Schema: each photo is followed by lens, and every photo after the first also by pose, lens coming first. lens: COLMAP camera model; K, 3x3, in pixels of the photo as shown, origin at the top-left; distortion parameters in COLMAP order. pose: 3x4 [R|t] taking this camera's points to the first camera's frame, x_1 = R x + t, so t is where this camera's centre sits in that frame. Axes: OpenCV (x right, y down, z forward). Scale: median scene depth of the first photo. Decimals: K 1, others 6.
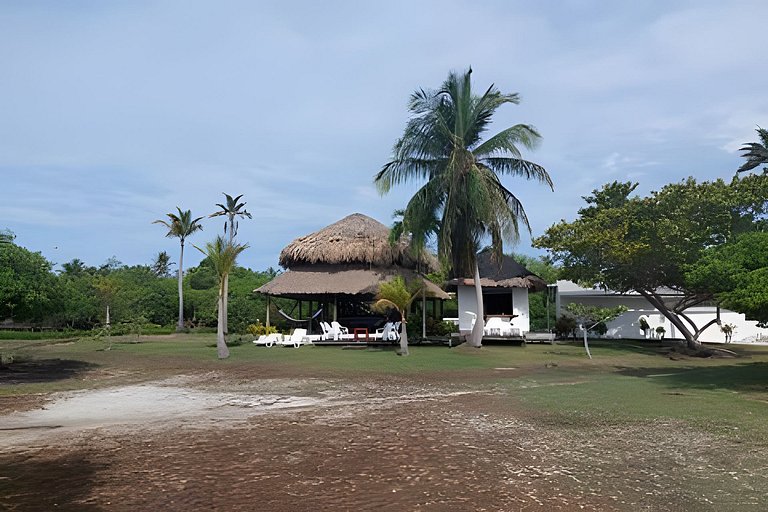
lens RADIAL K [[556.0, 0, 386.0], [0, 556.0, 256.0], [0, 0, 1]] dist [0.036808, -0.035836]
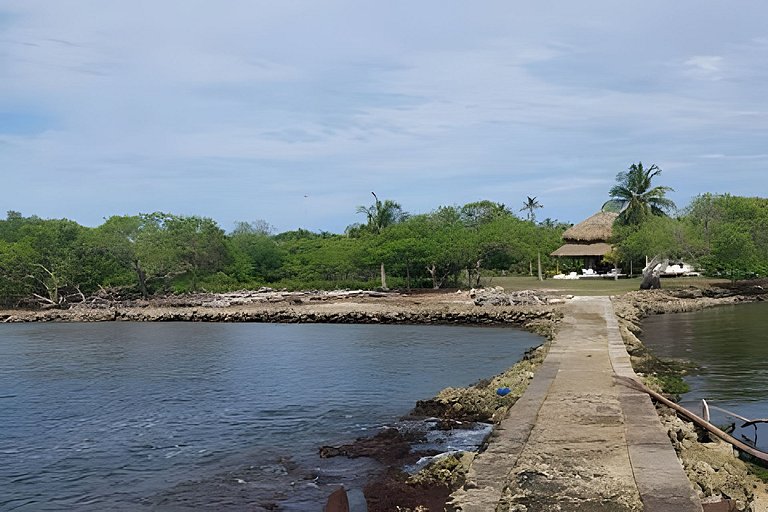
lens RADIAL K [[785.8, 0, 382.9], [0, 785.8, 251.8], [0, 0, 1]] dist [0.015594, 0.000000]
pose [[0.921265, -0.025666, -0.388087, 0.351818], [0.060265, 0.995189, 0.077246, -0.228489], [0.384238, -0.094552, 0.918380, -2.082355]]
